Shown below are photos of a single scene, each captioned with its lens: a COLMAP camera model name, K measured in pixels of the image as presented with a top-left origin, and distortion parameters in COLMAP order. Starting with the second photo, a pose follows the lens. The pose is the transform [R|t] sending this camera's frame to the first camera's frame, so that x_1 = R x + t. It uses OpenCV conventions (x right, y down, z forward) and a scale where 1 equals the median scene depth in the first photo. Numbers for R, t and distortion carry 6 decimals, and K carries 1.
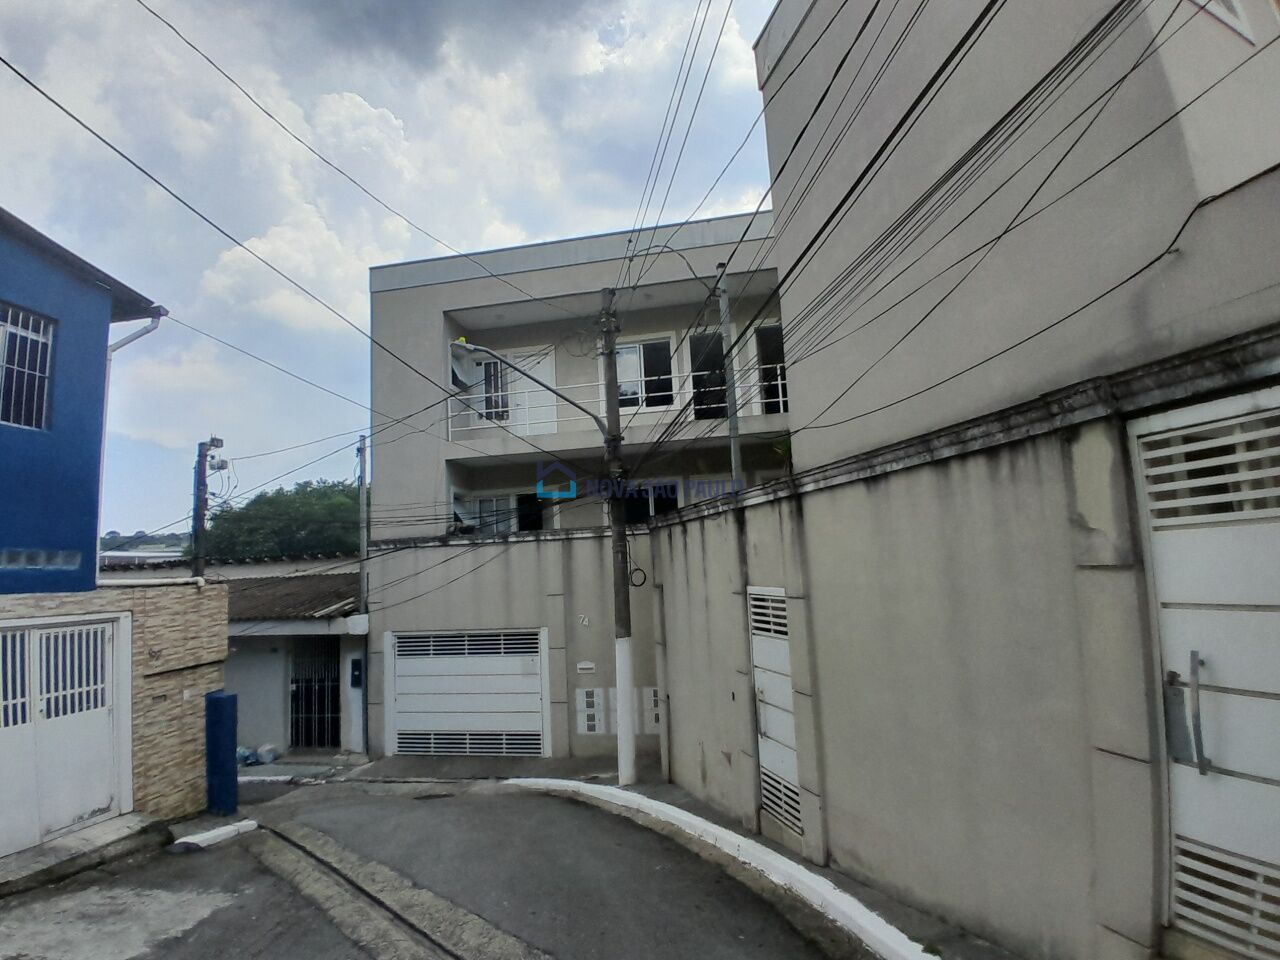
lens RADIAL K [[639.6, 0, 640.8], [0, 639.6, 485.8], [0, 0, 1]] dist [-0.009994, -0.035753]
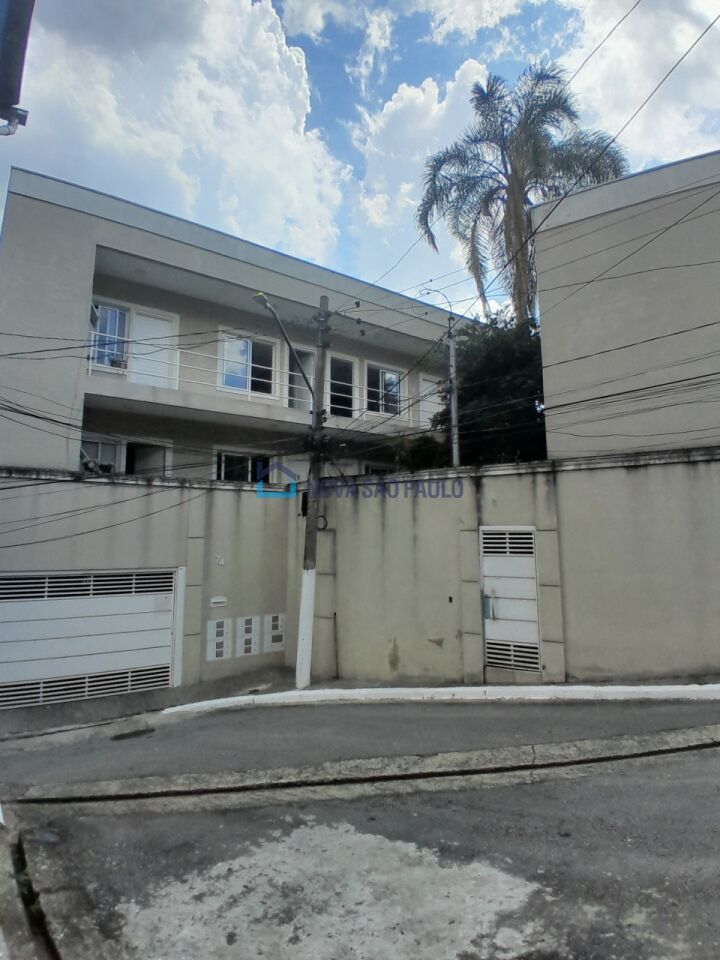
lens RADIAL K [[479.7, 0, 361.1], [0, 479.7, 476.5], [0, 0, 1]] dist [-0.009994, -0.035753]
pose [[0.726243, 0.126544, 0.675691, -0.549973], [-0.115602, 0.991395, -0.061419, 0.092165], [-0.677649, -0.033507, 0.734622, 0.220746]]
